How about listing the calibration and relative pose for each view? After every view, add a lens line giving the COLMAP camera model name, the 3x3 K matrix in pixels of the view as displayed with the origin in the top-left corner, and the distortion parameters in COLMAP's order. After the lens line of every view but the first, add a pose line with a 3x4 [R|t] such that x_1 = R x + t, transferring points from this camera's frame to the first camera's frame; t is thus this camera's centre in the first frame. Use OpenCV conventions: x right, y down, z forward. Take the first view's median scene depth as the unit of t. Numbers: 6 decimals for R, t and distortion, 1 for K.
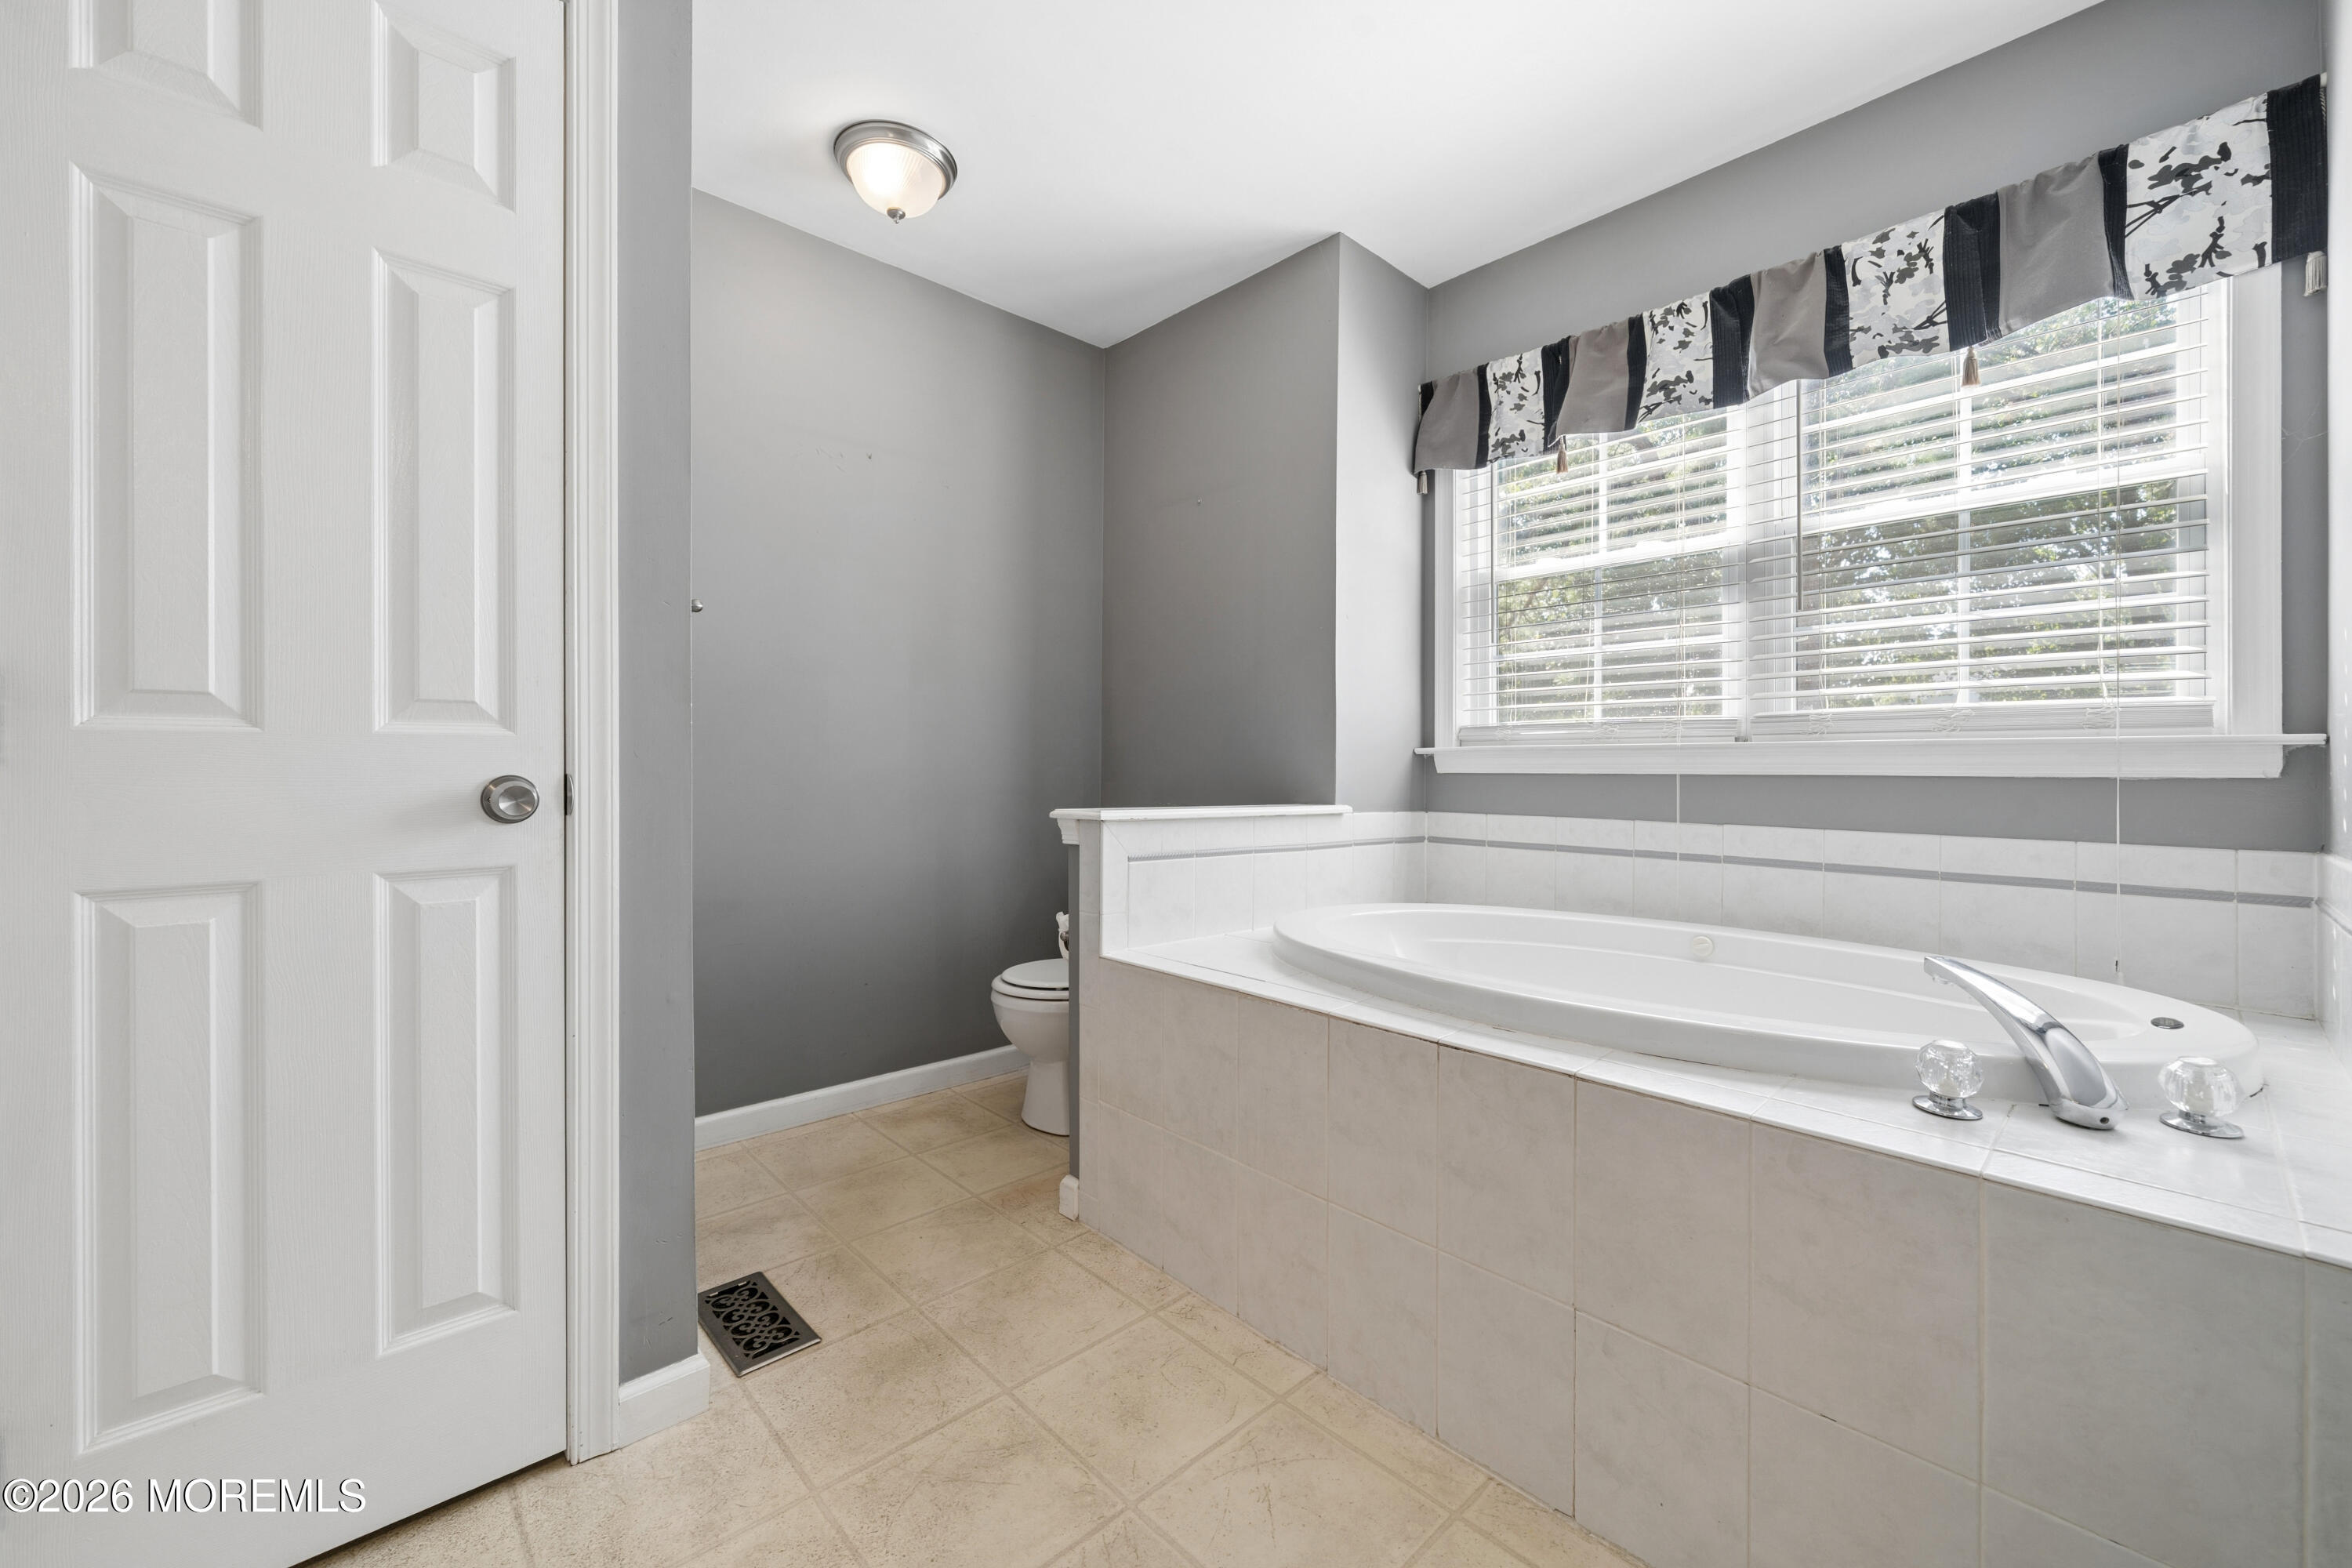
lens RADIAL K [[935.3, 0, 1171.0], [0, 935.3, 758.6], [0, 0, 1]] dist [-0.004523, 0.000331]
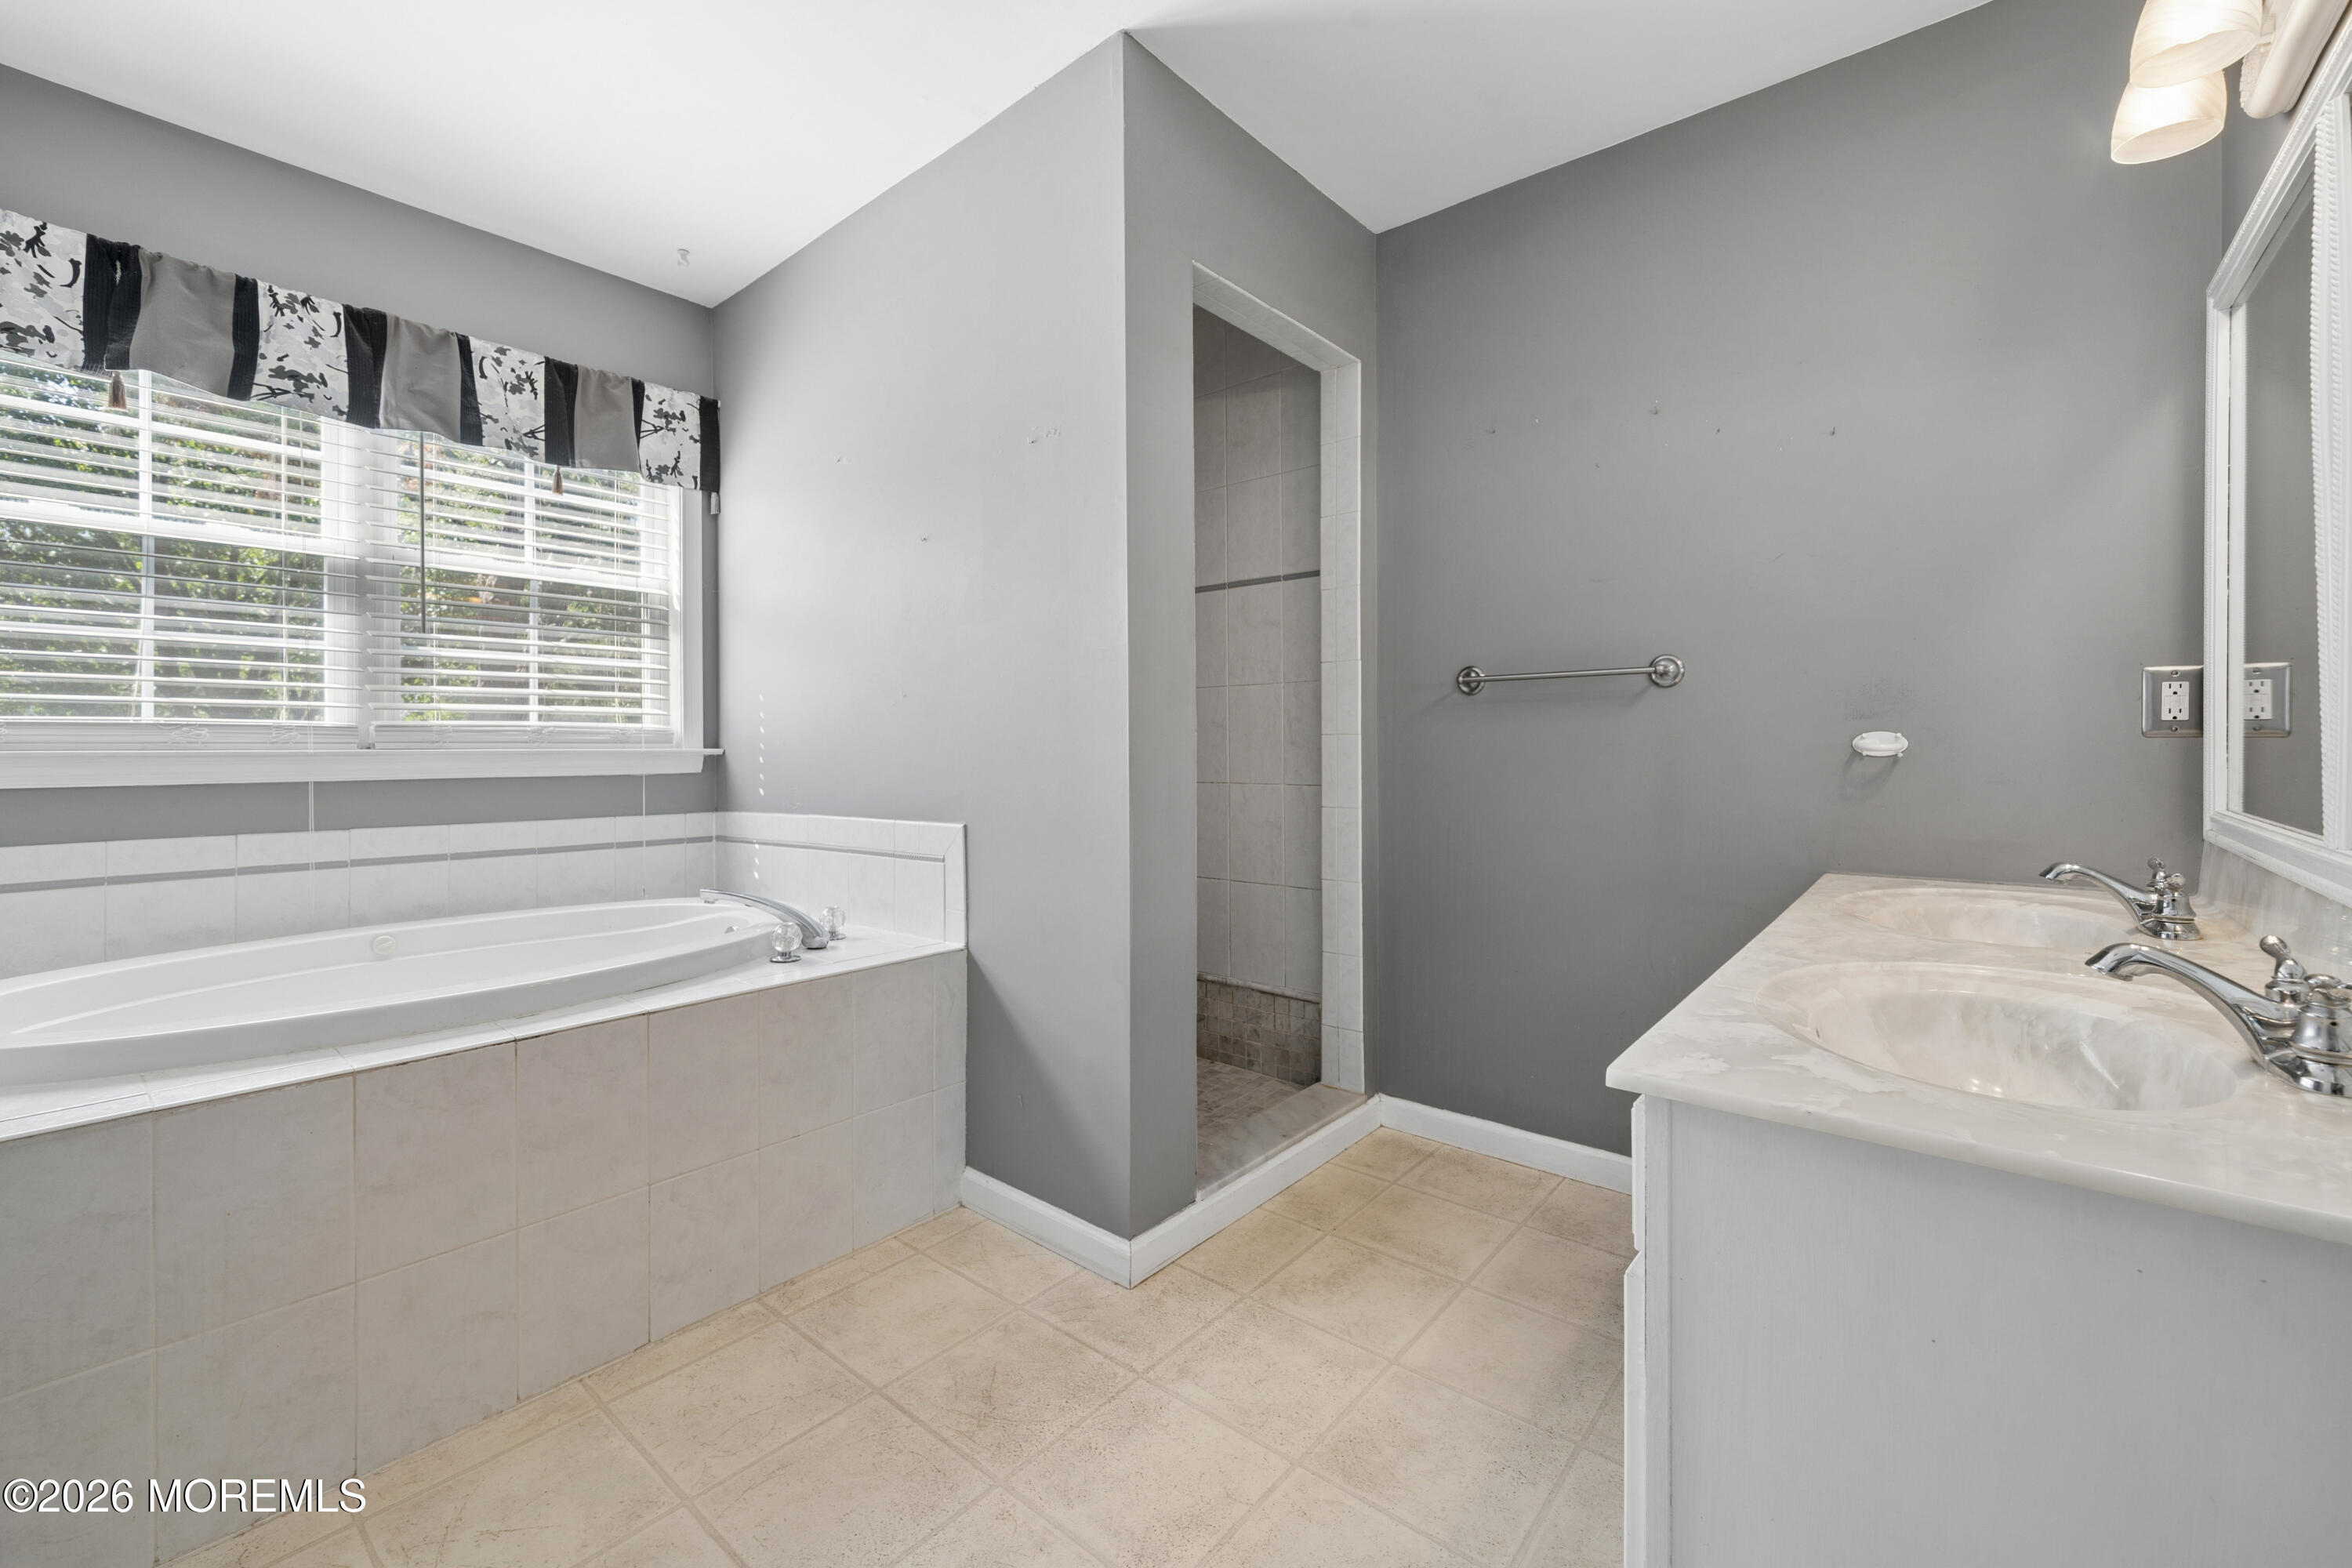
lens RADIAL K [[935.3, 0, 1177.0], [0, 935.3, 750.0], [0, 0, 1]] dist [-0.004523, 0.000331]
pose [[-0.146830, -0.002640, 0.989158, -0.622007], [-0.004816, 0.999986, 0.001954, -0.026104], [-0.989150, -0.004476, -0.146841, 0.279227]]
